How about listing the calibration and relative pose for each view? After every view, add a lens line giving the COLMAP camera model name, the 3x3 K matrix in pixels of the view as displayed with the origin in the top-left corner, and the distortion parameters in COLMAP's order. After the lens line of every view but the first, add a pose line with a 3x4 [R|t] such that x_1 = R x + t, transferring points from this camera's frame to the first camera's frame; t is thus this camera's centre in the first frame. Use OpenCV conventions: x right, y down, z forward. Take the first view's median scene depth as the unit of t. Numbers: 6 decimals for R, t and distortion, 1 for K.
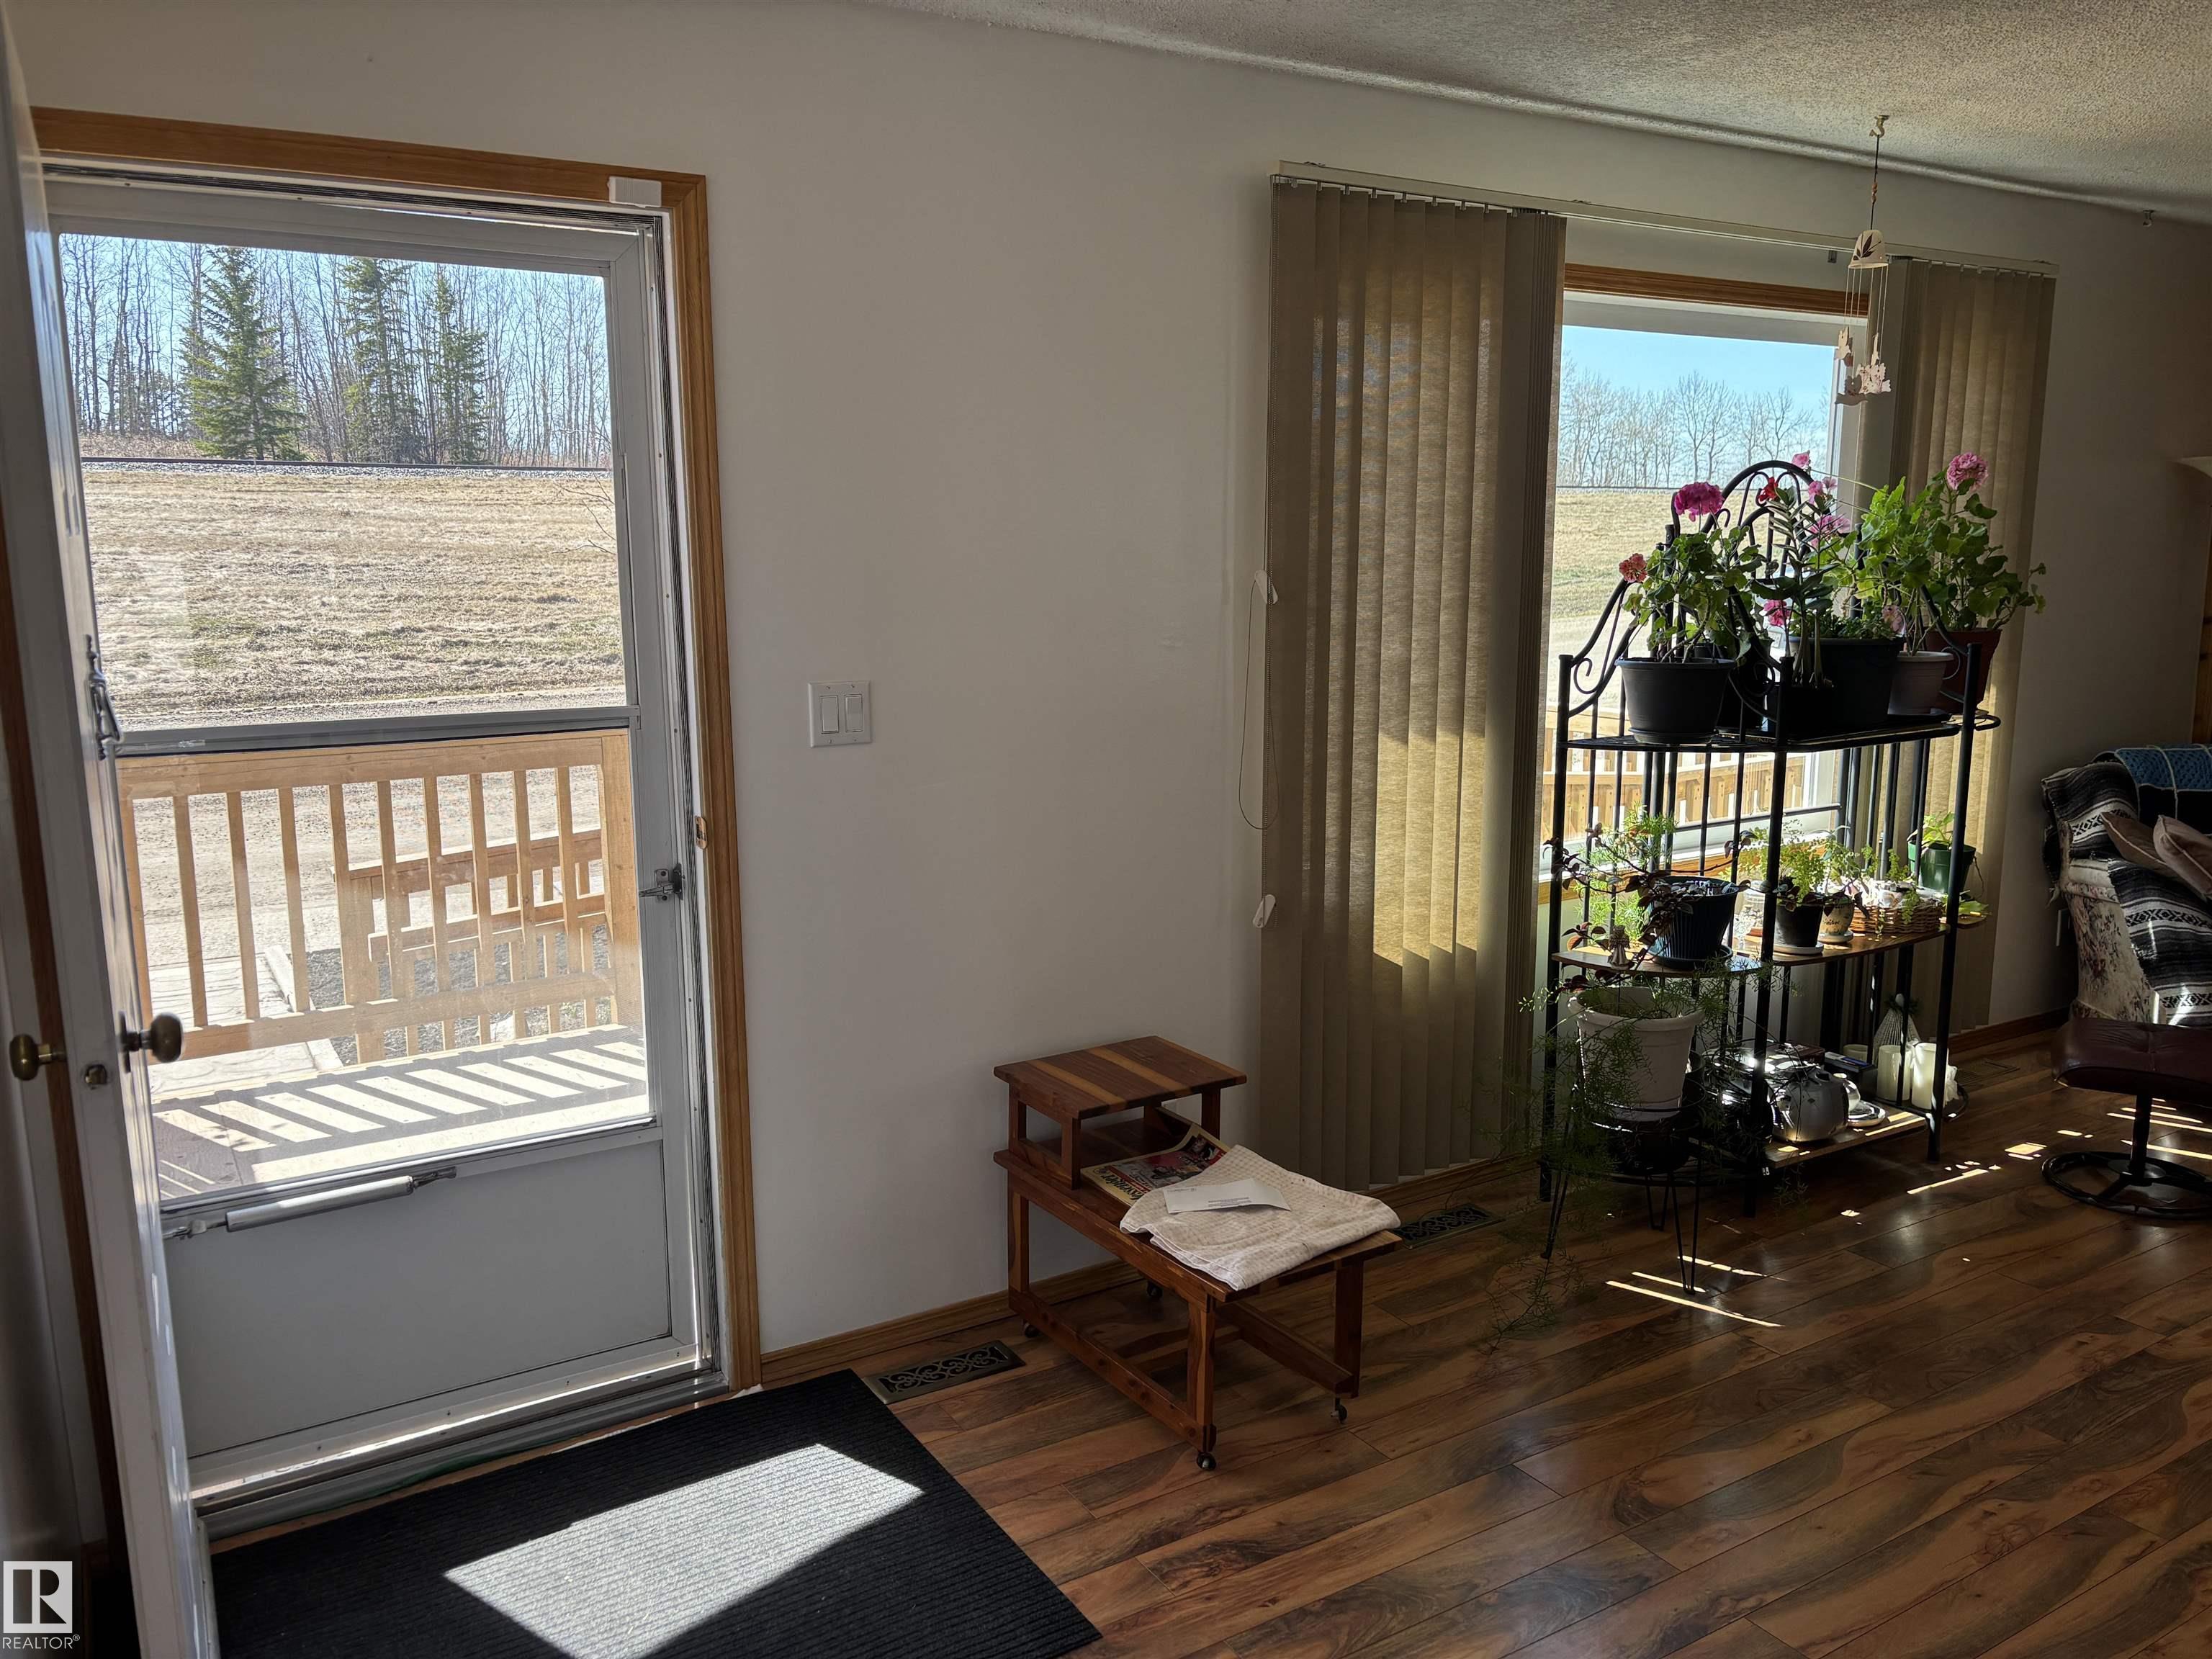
lens RADIAL K [[1666.2, 0, 1102.7], [0, 1666.2, 814.9], [0, 0, 1]] dist [0.056071, -0.069563]
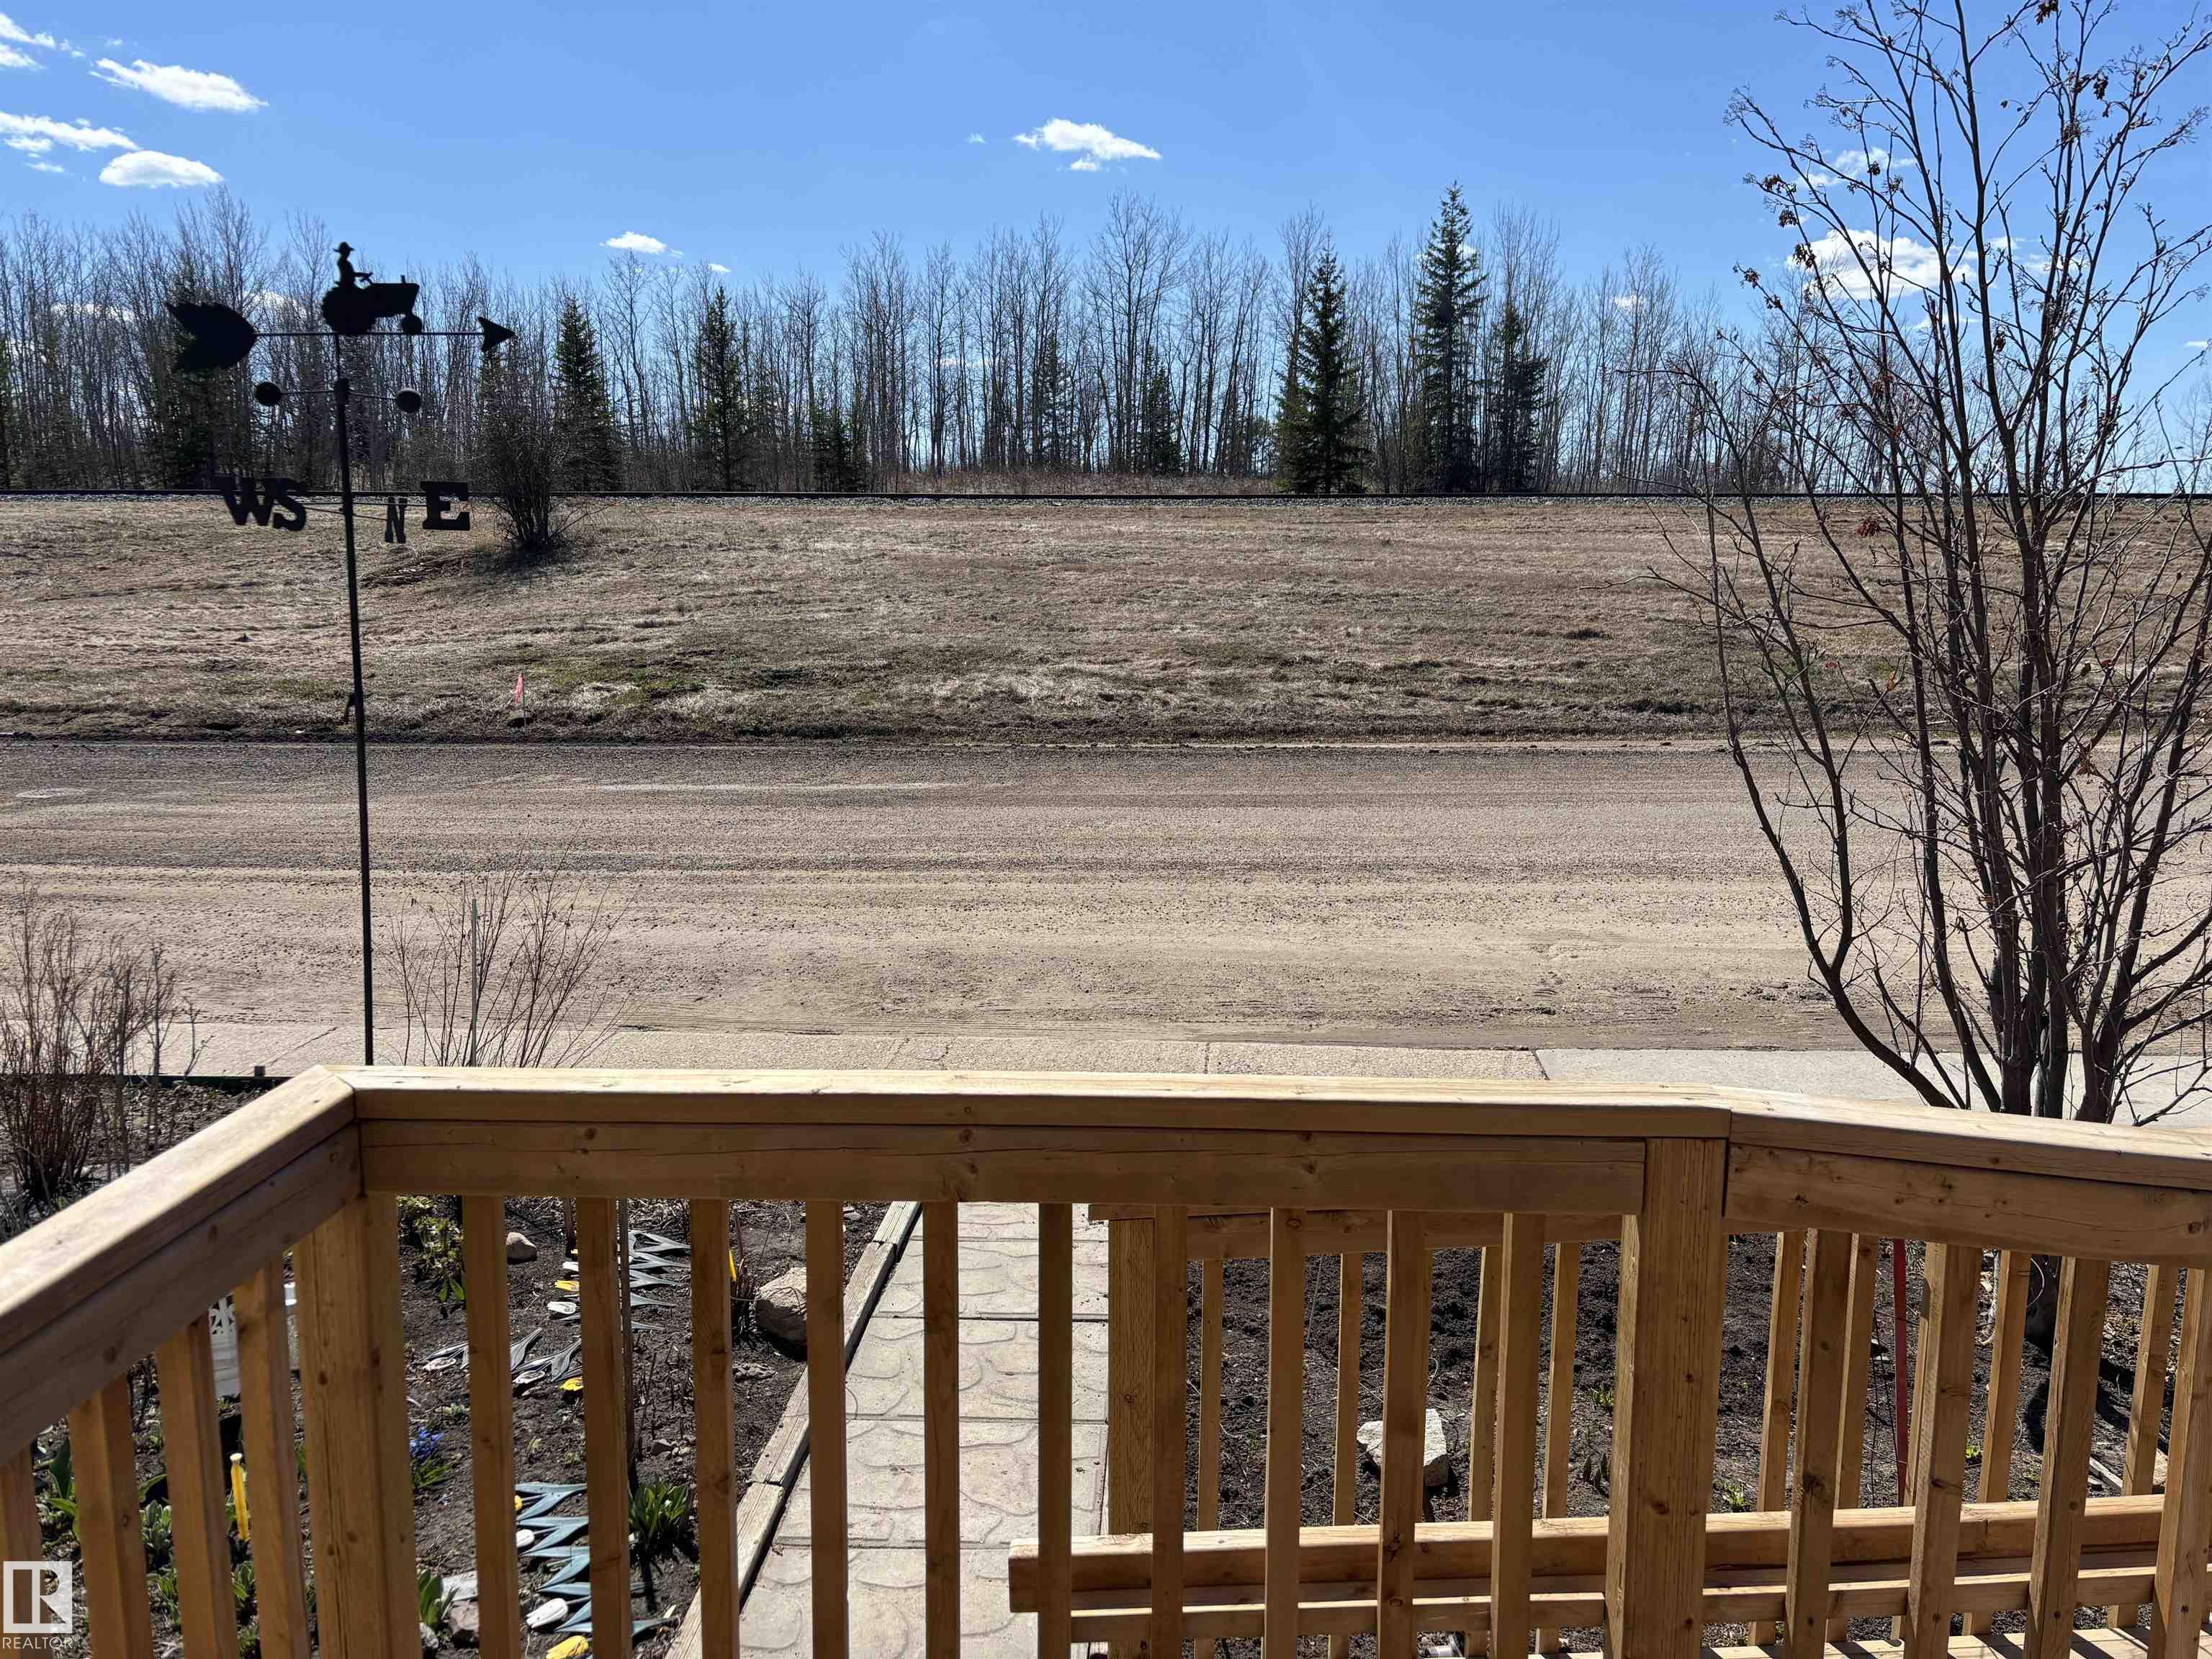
lens RADIAL K [[1666.2, 0, 1119.1], [0, 1666.2, 834.9], [0, 0, 1]] dist [0.056071, -0.069563]
pose [[0.833411, 0.091786, -0.544978, -0.037470], [-0.095295, 0.995208, 0.021883, -0.017702], [0.544375, 0.033696, 0.838165, 0.118278]]
